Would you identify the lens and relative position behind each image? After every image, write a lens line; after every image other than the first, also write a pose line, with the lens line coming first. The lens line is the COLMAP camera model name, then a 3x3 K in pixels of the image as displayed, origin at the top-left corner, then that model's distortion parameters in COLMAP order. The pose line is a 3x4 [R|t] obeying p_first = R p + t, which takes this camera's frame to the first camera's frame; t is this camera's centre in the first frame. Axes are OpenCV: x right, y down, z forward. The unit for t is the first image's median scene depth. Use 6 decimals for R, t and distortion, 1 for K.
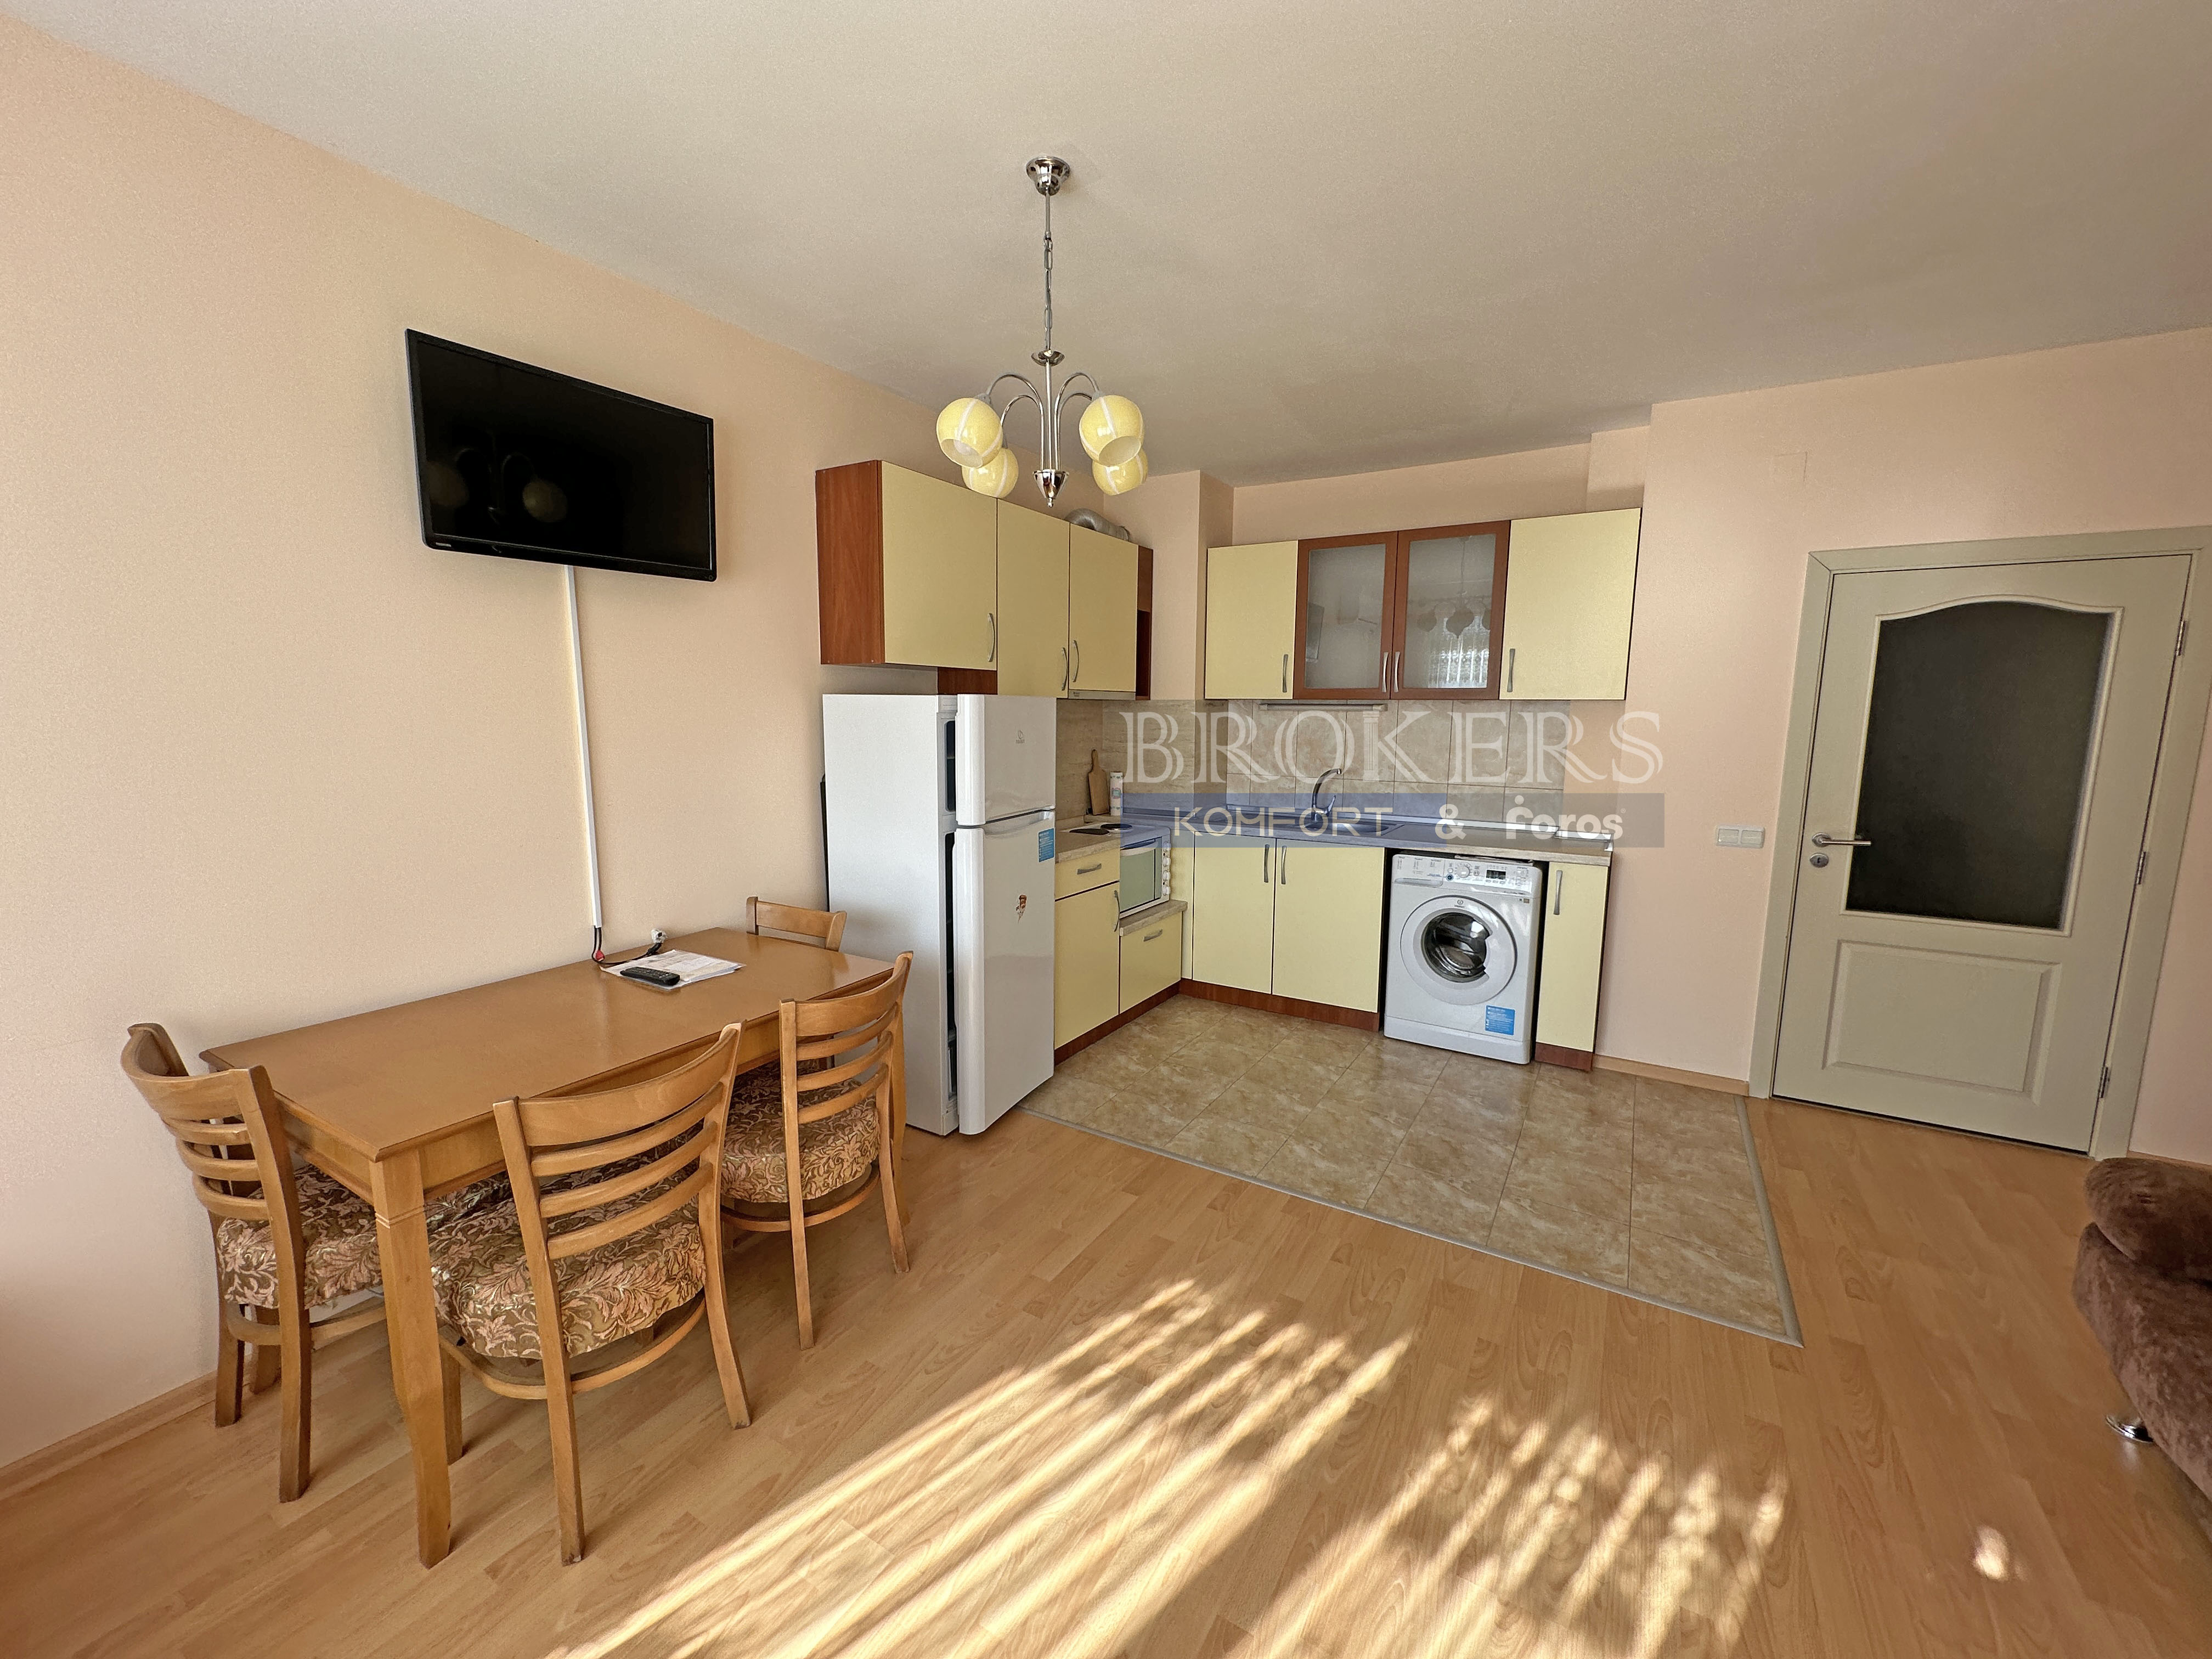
lens RADIAL K [[876.7, 0, 1099.0], [0, 876.7, 828.2], [0, 0, 1]] dist [-0.006329, -0.000743]
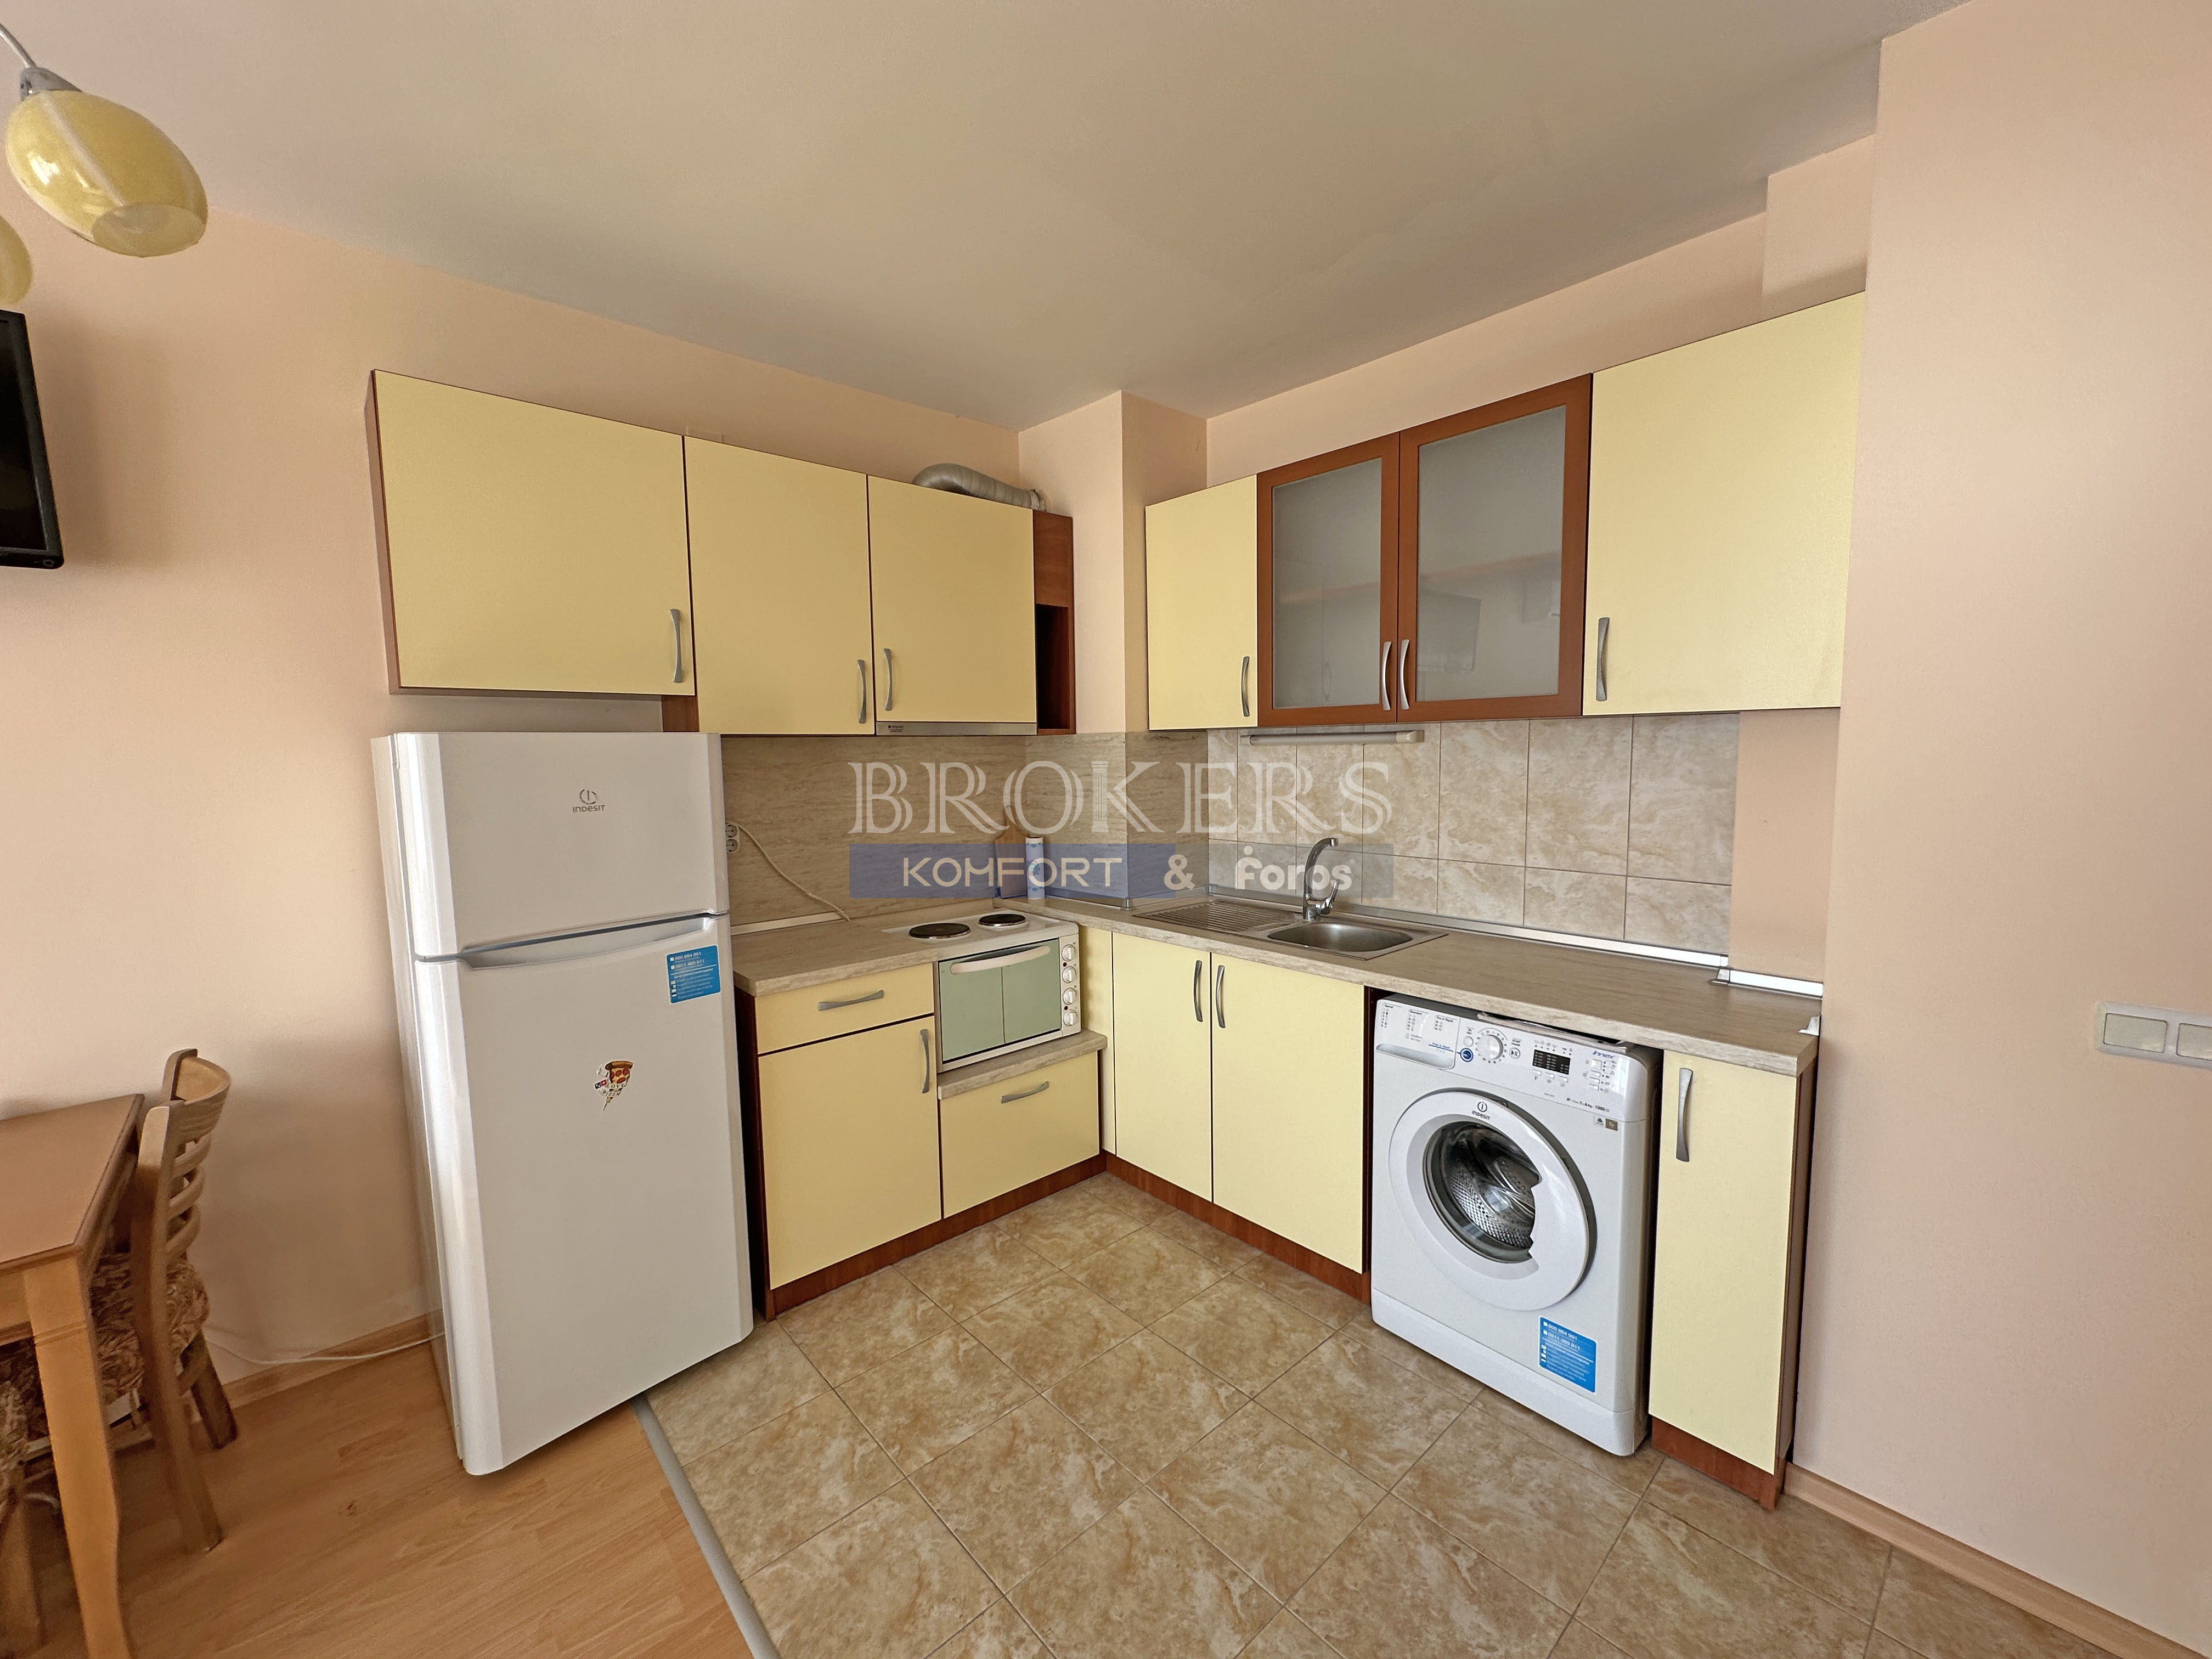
lens RADIAL K [[876.7, 0, 1099.0], [0, 876.7, 828.2], [0, 0, 1]] dist [-0.006329, -0.000743]
pose [[0.959014, 0.004388, -0.283324, 0.355439], [-0.016799, 0.999002, -0.041390, -0.057051], [0.282859, 0.044453, 0.958131, 0.452123]]
